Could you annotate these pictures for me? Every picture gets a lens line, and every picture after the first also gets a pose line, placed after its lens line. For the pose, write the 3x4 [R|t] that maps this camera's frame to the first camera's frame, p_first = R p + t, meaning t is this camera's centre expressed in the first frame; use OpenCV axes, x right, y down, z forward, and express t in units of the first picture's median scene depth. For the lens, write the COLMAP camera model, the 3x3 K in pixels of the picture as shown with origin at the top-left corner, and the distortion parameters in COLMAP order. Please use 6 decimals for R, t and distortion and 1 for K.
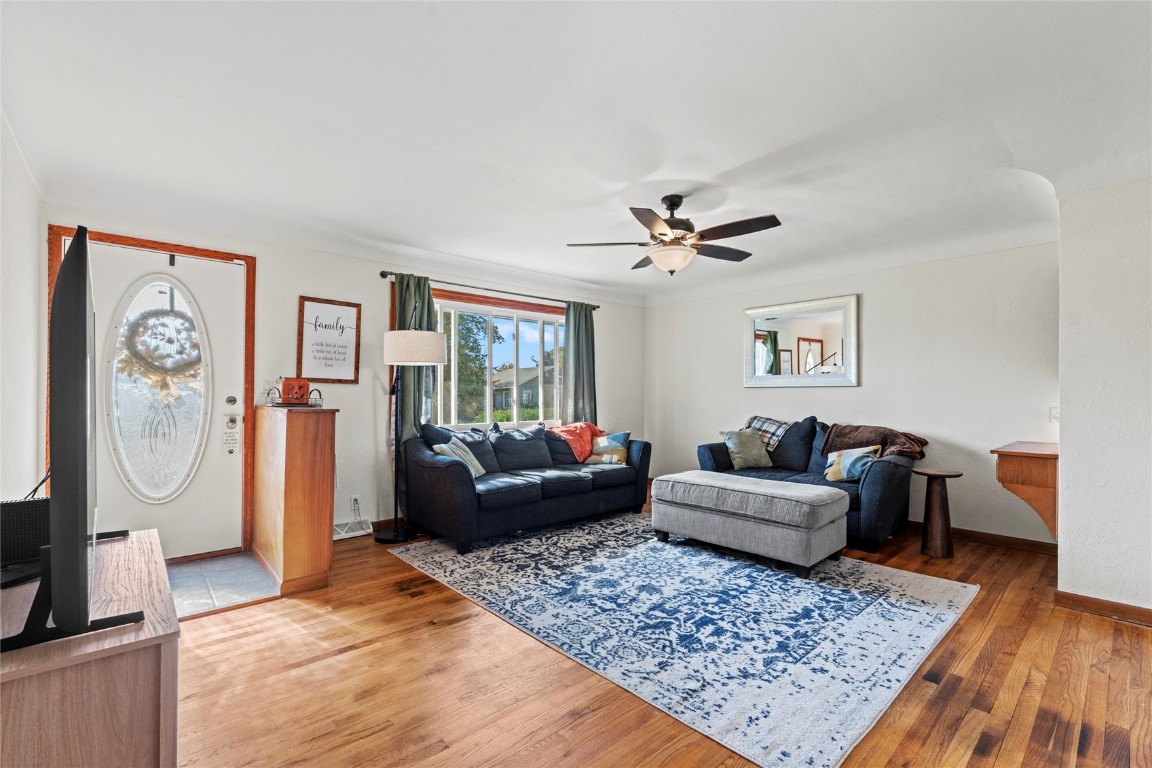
lens RADIAL K [[504.4, 0, 579.4], [0, 504.4, 390.6], [0, 0, 1]] dist [-0.001475, 0.000072]
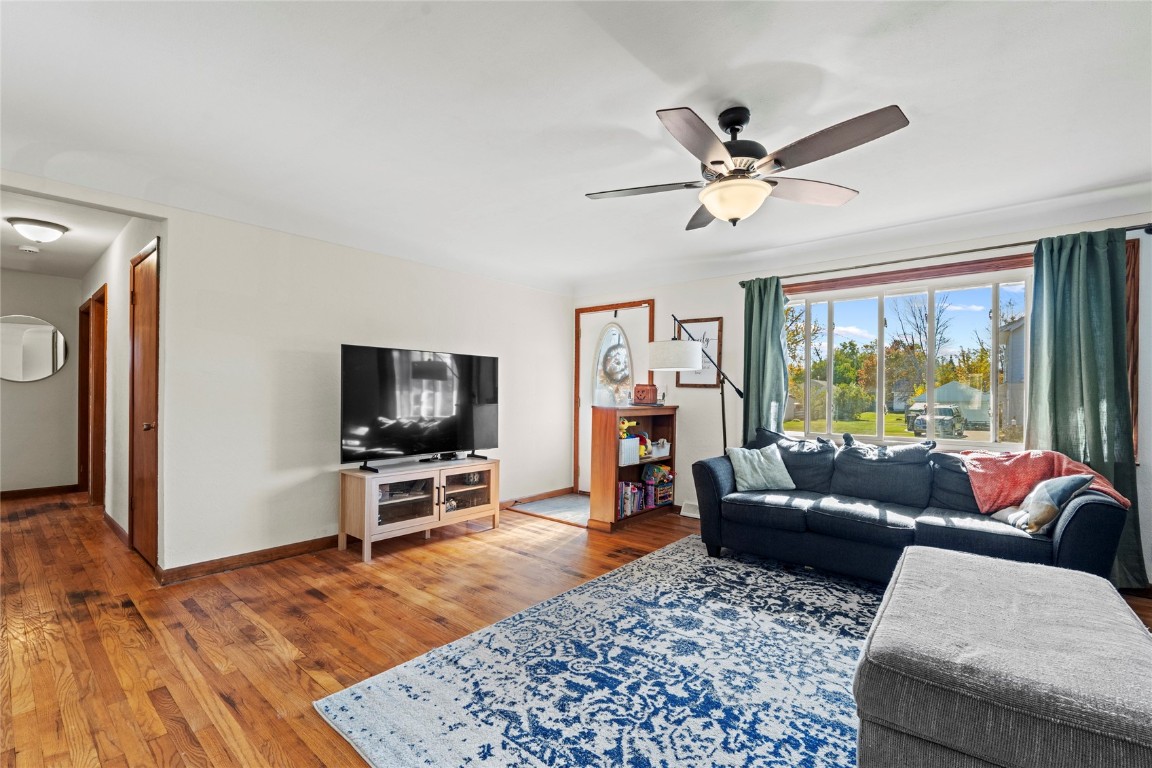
lens RADIAL K [[502.9, 0, 570.5], [0, 502.9, 394.5], [0, 0, 1]] dist [-0.002229, -0.000053]
pose [[0.127527, -0.001221, -0.991834, 0.880877], [-0.003378, 0.999993, -0.001665, 0.006161], [0.991829, 0.003563, 0.127522, 0.720903]]
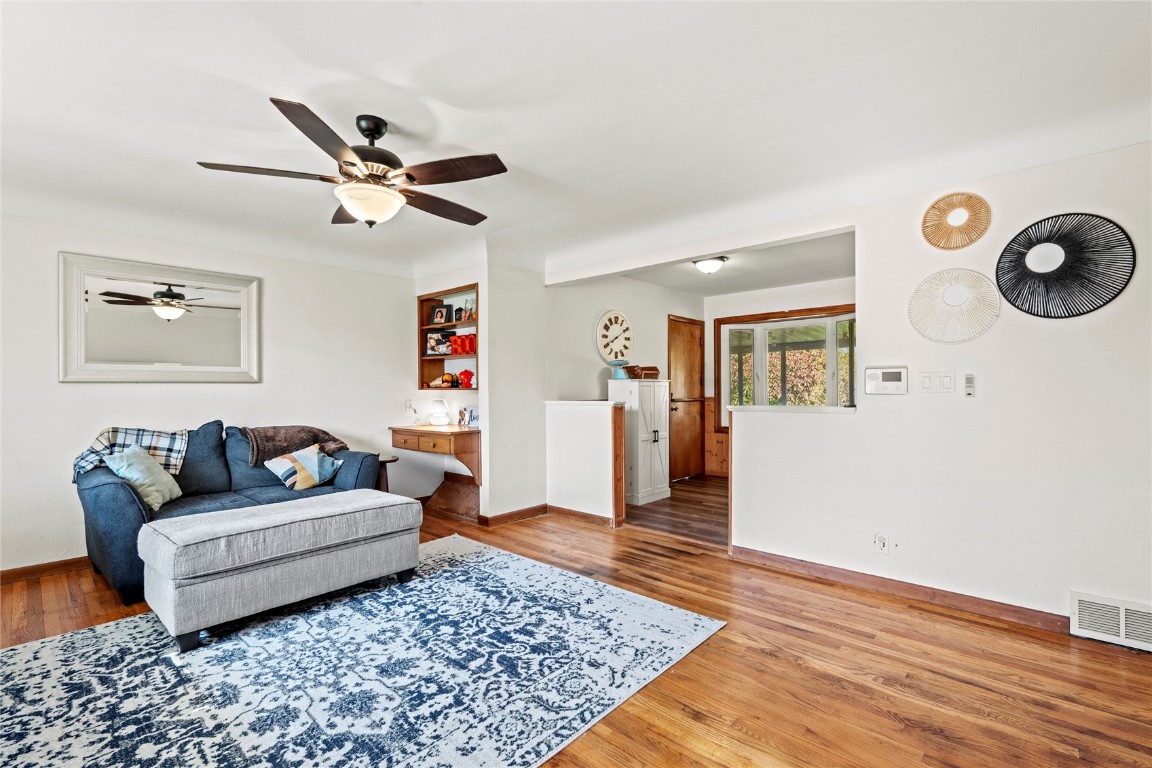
lens RADIAL K [[520.5, 0, 571.4], [0, 520.5, 386.4], [0, 0, 1]] dist [-0.000281, -0.000005]
pose [[-0.084566, 0.003693, 0.996411, -0.612364], [-0.000572, 0.999993, -0.003755, 0.000549], [-0.996418, -0.000887, -0.084564, 0.813667]]
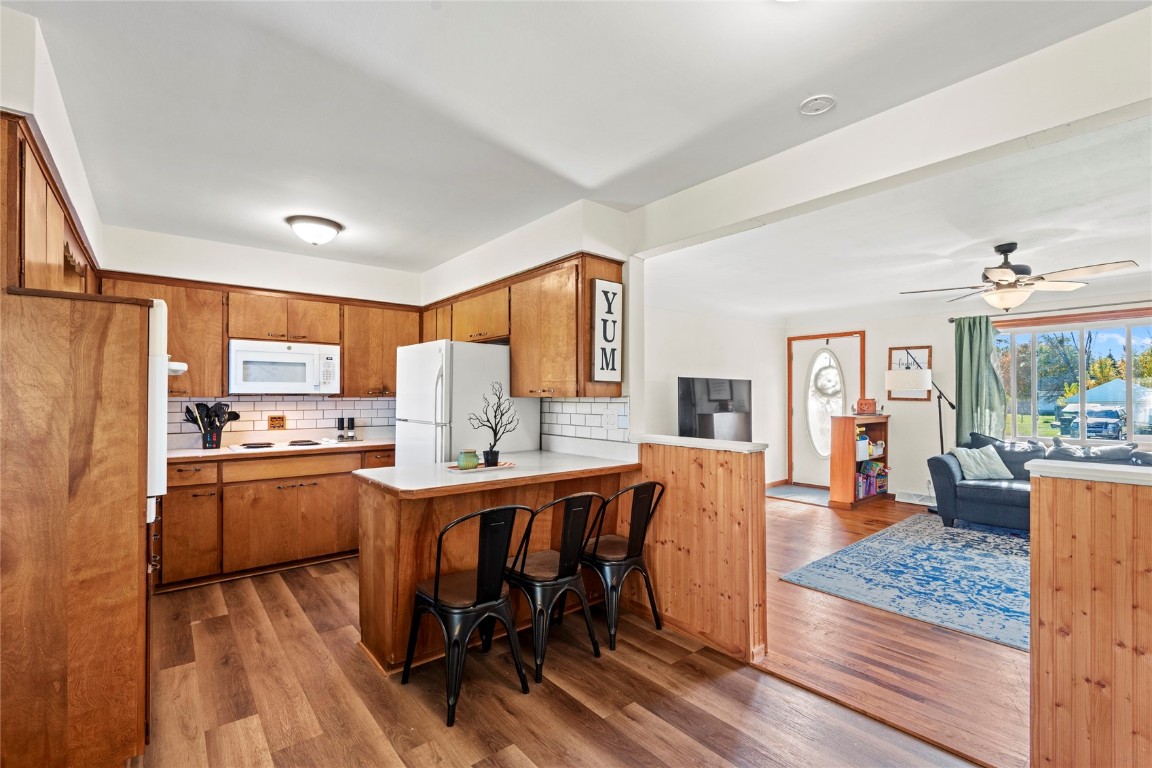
lens RADIAL K [[504.4, 0, 579.4], [0, 504.4, 390.6], [0, 0, 1]] dist [-0.001475, 0.000072]
pose [[-0.034425, -0.014074, -0.999308, 1.436435], [0.005469, 0.999883, -0.014271, -0.038999], [0.999392, -0.005956, -0.034344, 0.058949]]
